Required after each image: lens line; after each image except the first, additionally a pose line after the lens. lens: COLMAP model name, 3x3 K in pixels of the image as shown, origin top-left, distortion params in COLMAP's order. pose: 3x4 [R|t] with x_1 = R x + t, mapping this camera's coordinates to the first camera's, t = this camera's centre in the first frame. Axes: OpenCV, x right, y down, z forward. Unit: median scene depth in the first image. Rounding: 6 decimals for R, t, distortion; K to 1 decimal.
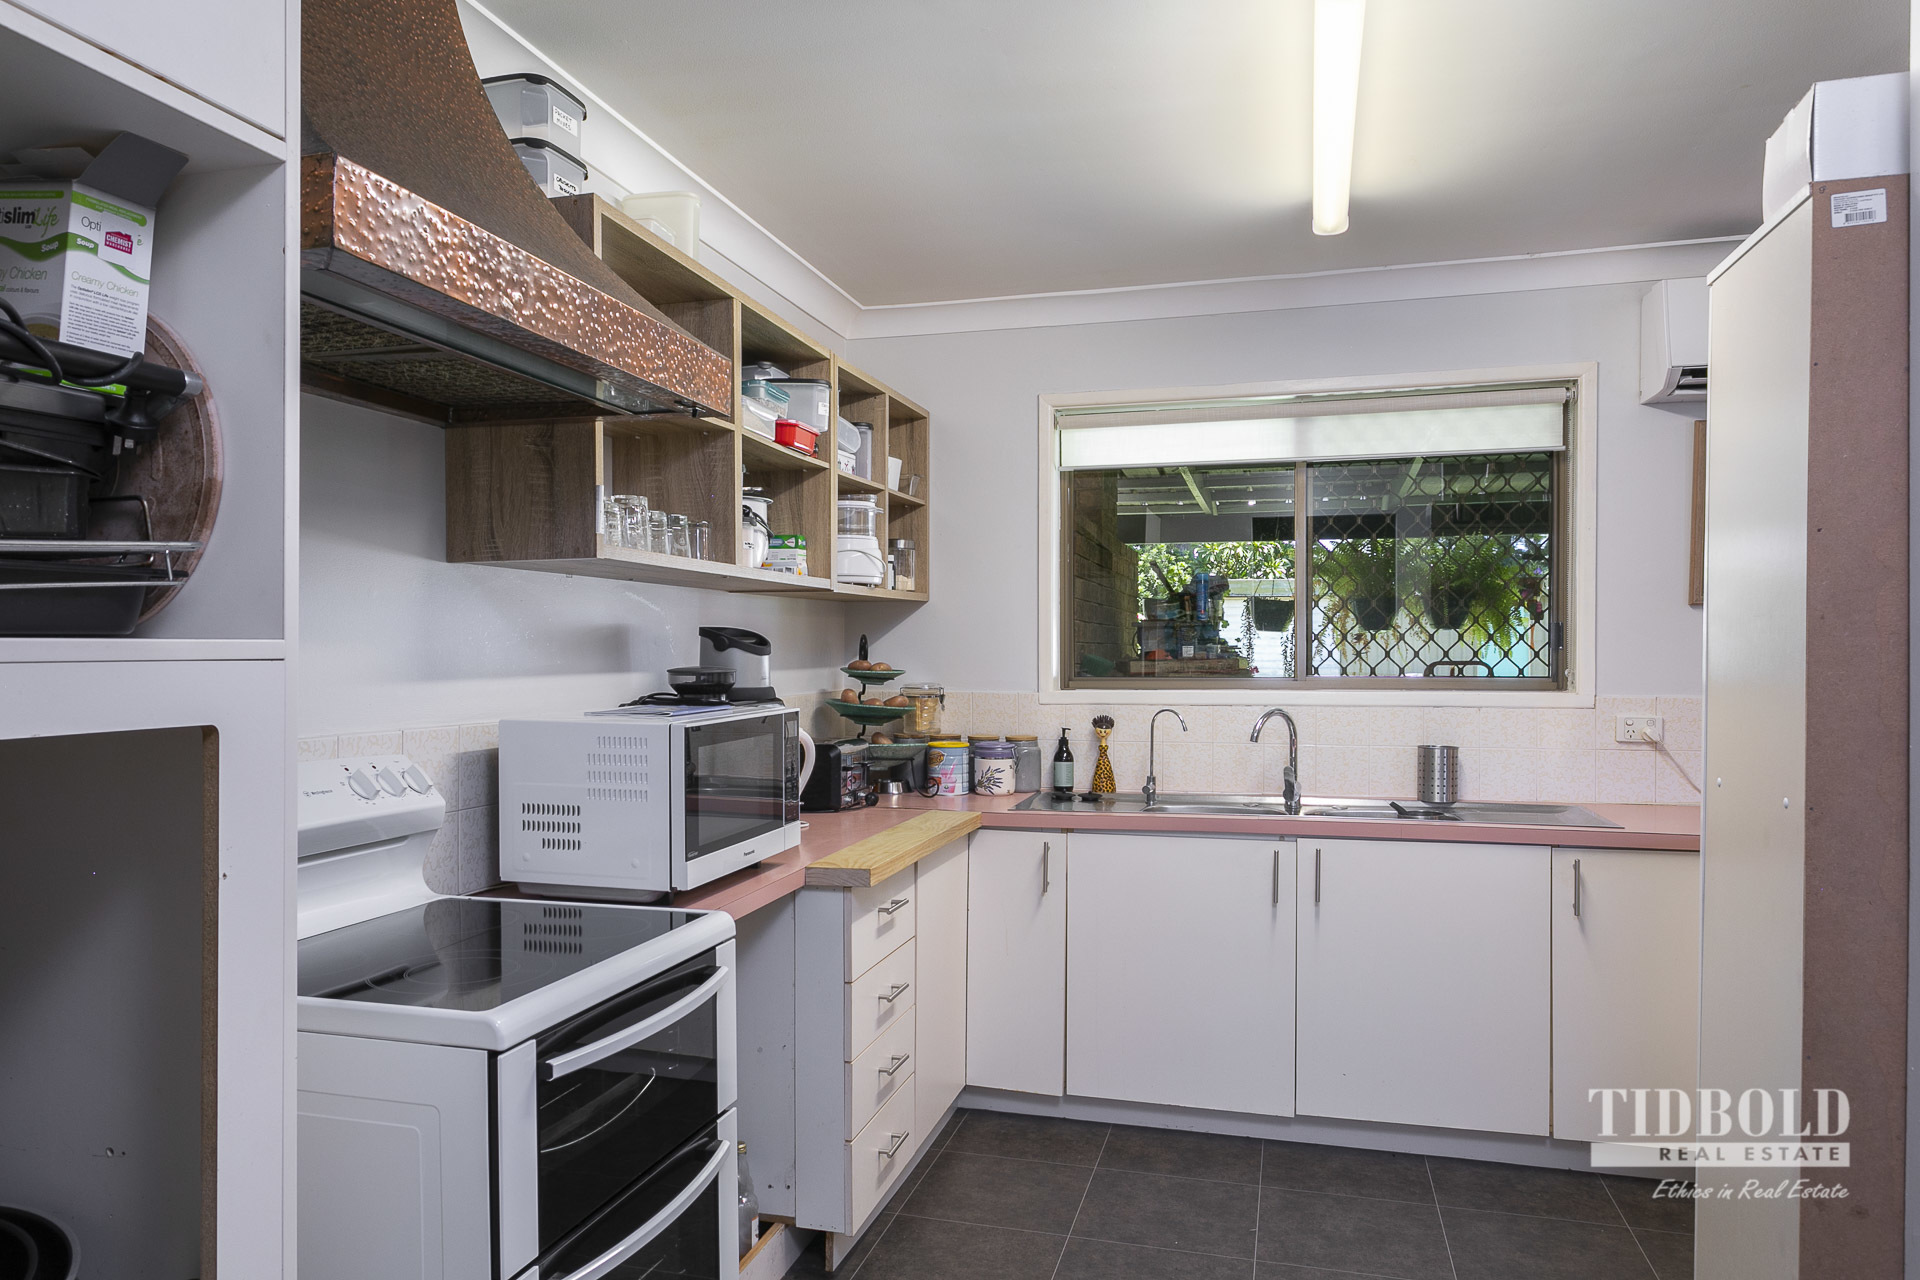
lens RADIAL K [[1310.7, 0, 955.8], [0, 1310.7, 676.4], [0, 0, 1]] dist [-0.003601, 0.000350]
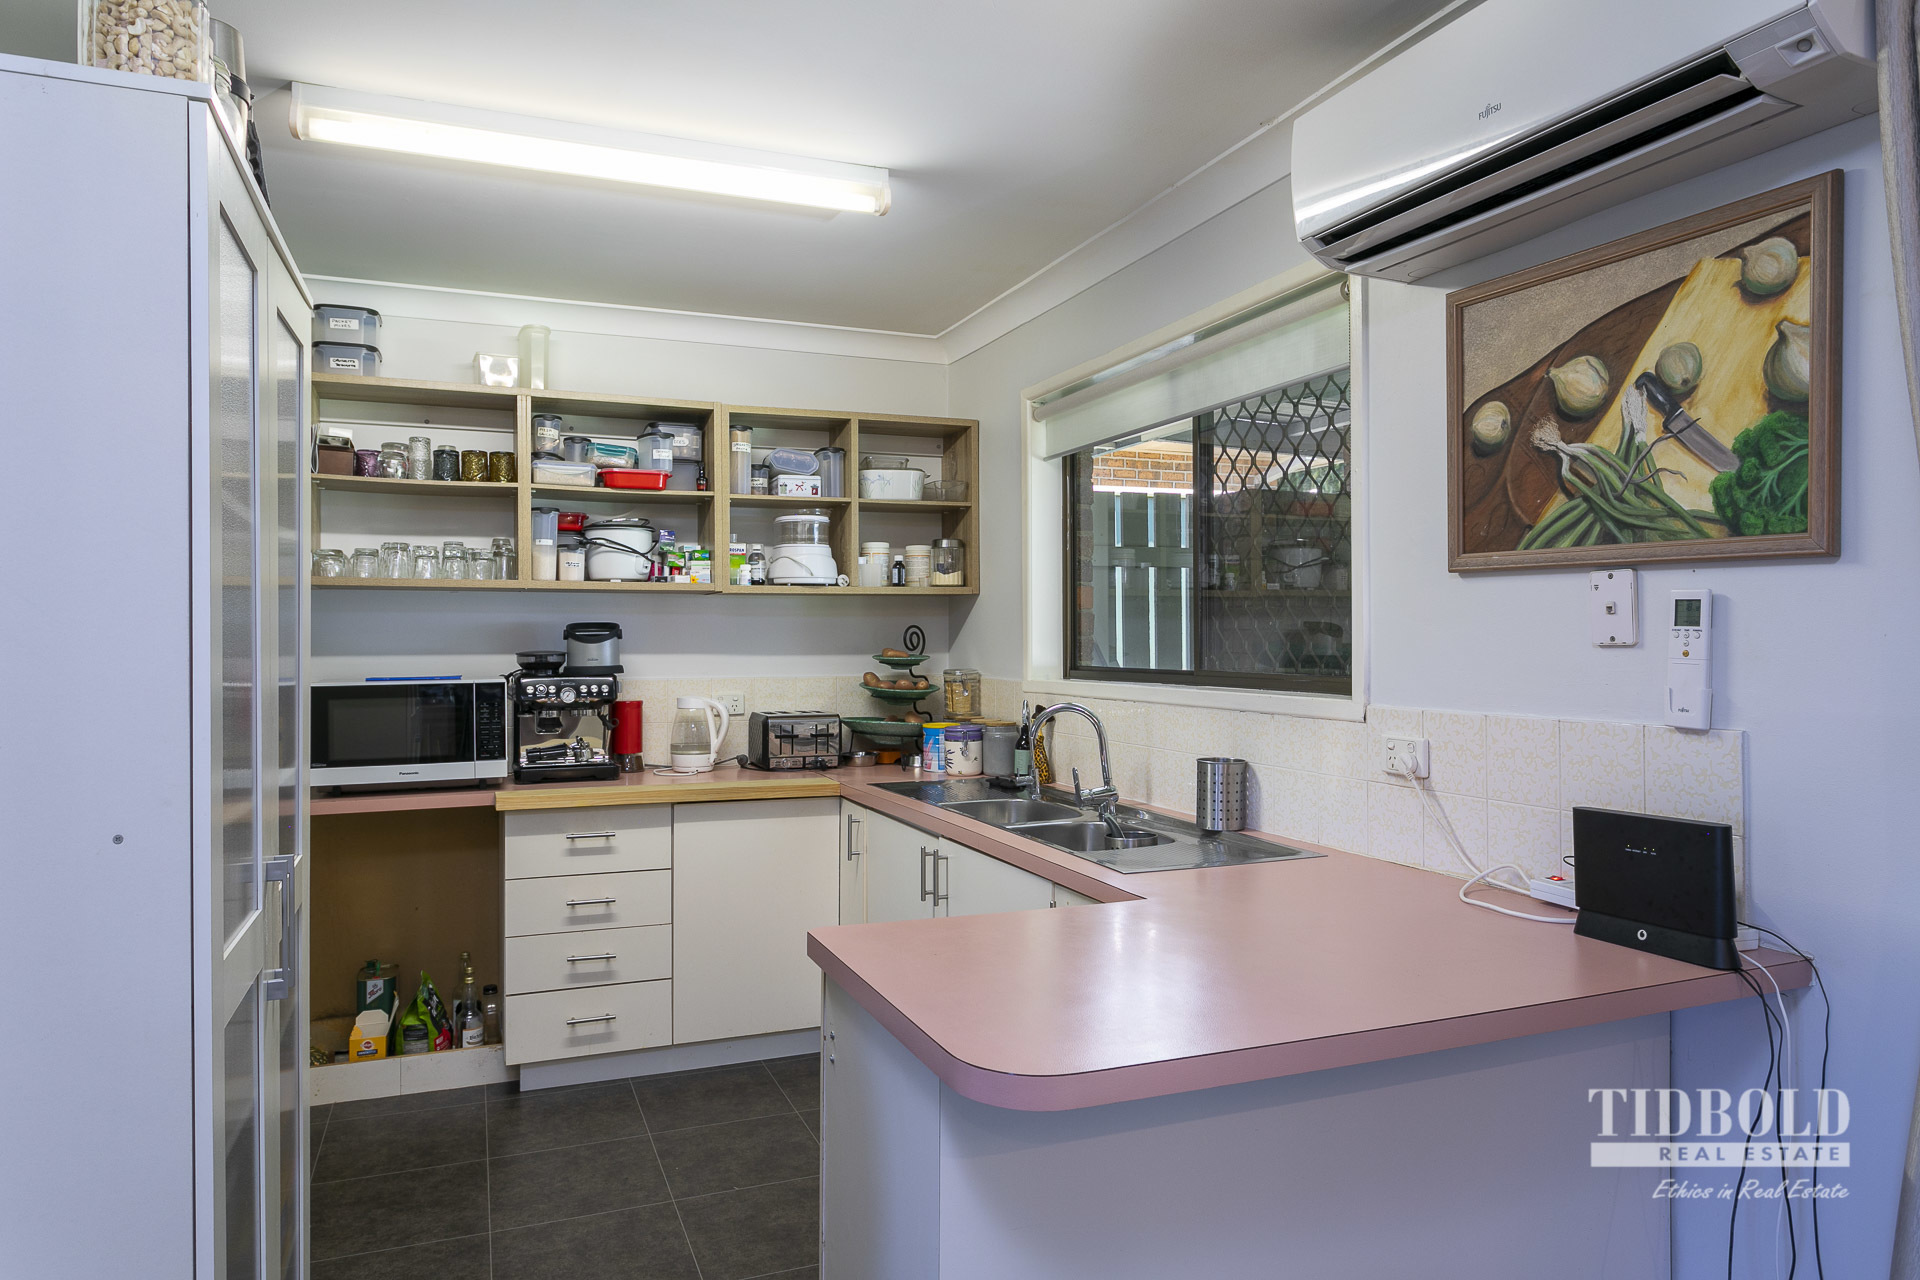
lens RADIAL K [[1239.9, 0, 960.0], [0, 1239.9, 640.0], [0, 0, 1]] dist [0.005435, 0.000288]
pose [[0.604725, 0.002129, -0.796432, 0.903936], [-0.016031, 0.999826, -0.009500, -0.010838], [0.796273, 0.018512, 0.604654, 0.421601]]
